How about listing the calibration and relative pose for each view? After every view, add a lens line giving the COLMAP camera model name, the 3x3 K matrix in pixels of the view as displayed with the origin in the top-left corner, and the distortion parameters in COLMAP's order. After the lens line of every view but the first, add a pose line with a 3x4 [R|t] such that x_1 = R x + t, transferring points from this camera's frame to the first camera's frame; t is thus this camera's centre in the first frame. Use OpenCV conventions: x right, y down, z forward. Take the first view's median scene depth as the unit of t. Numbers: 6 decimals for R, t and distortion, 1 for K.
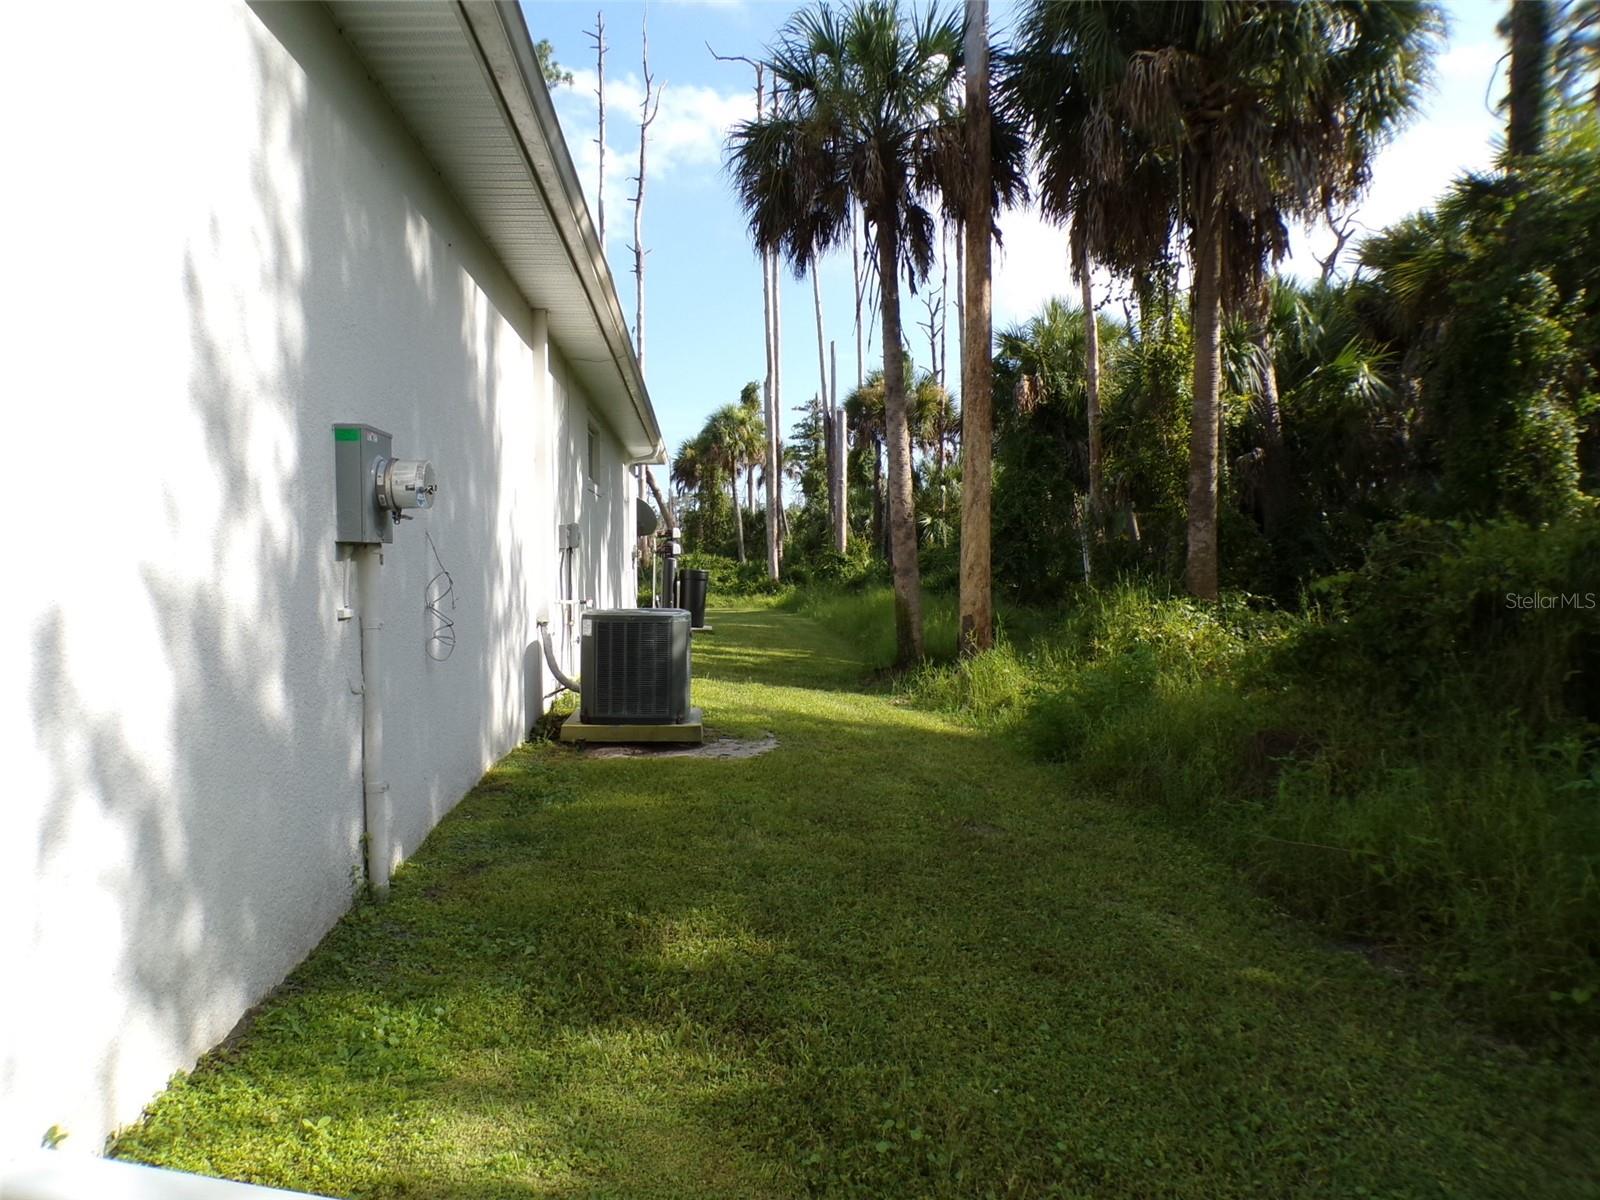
lens RADIAL K [[1083.6, 0, 797.5], [0, 1083.6, 593.4], [0, 0, 1]] dist [-0.039314, 0.013431]
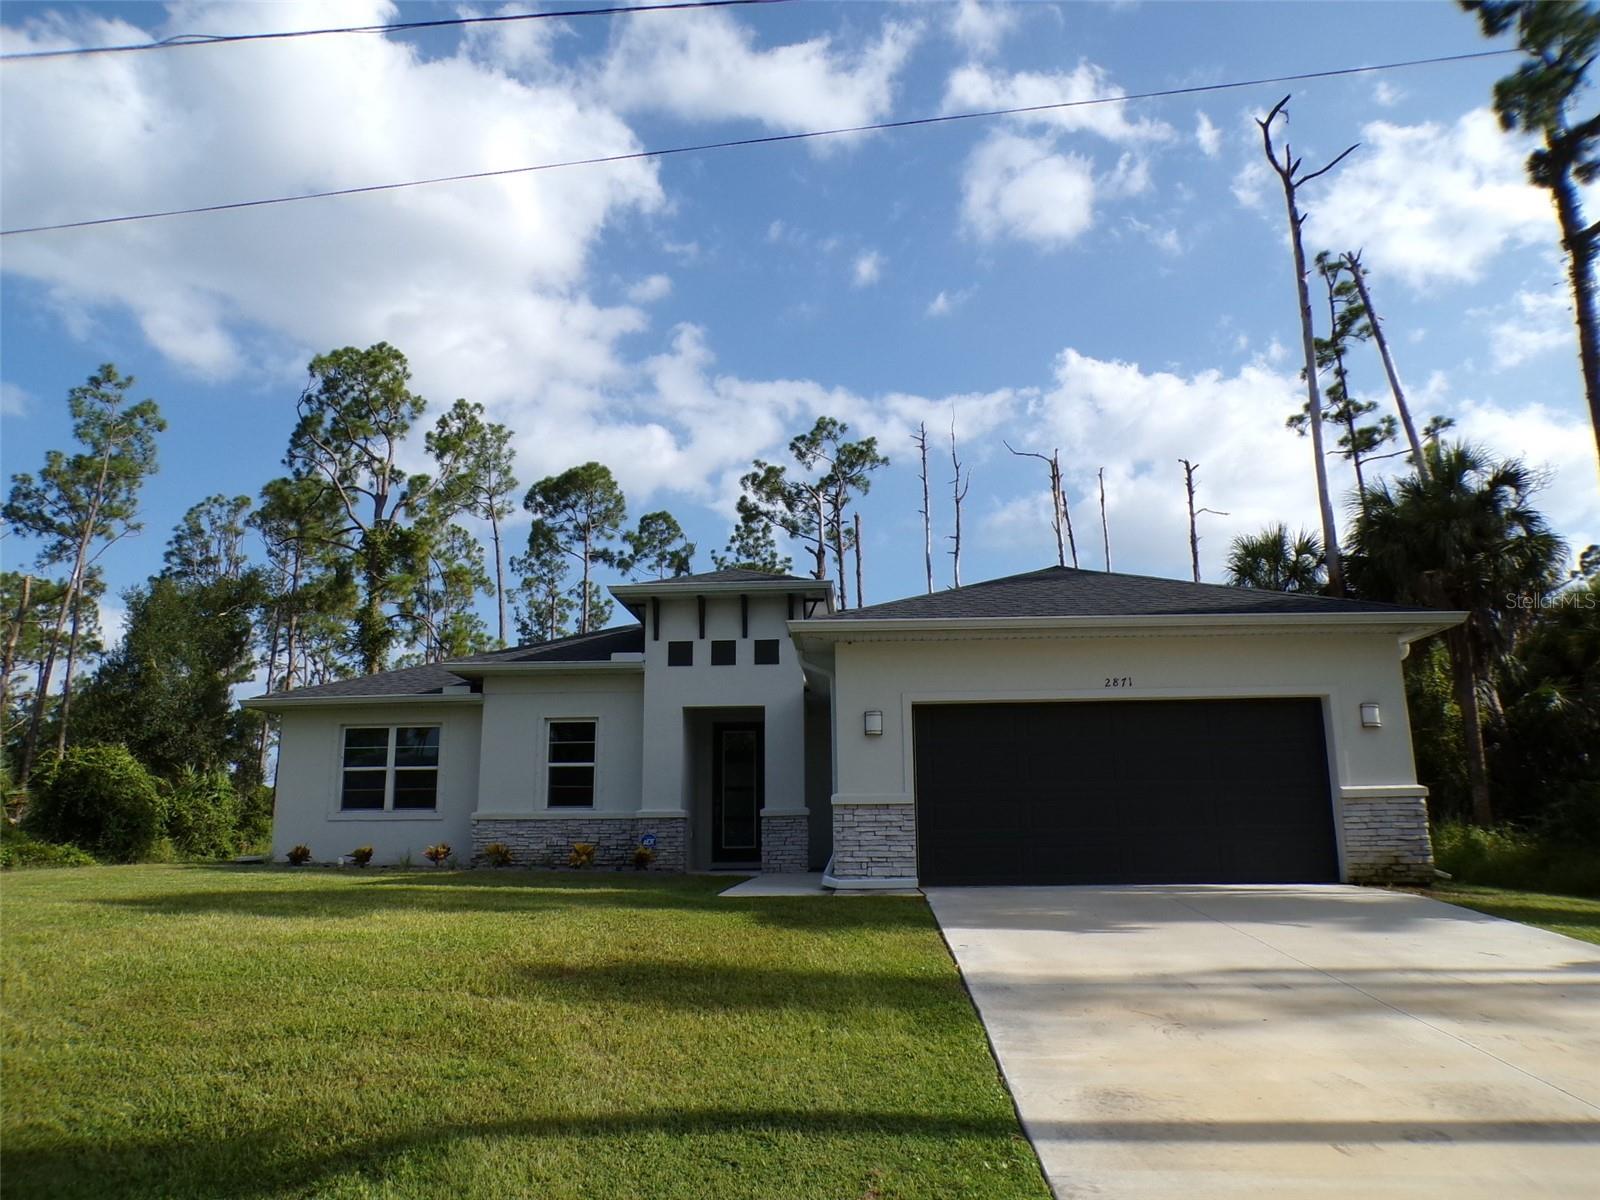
lens RADIAL K [[1083.6, 0, 800.2], [0, 1083.6, 604.0], [0, 0, 1]] dist [-0.039314, 0.013431]
pose [[0.990182, -0.028552, -0.136841, -0.396570], [-0.005608, 0.970017, -0.242970, 0.062976], [0.139675, 0.241352, 0.960333, -0.772311]]
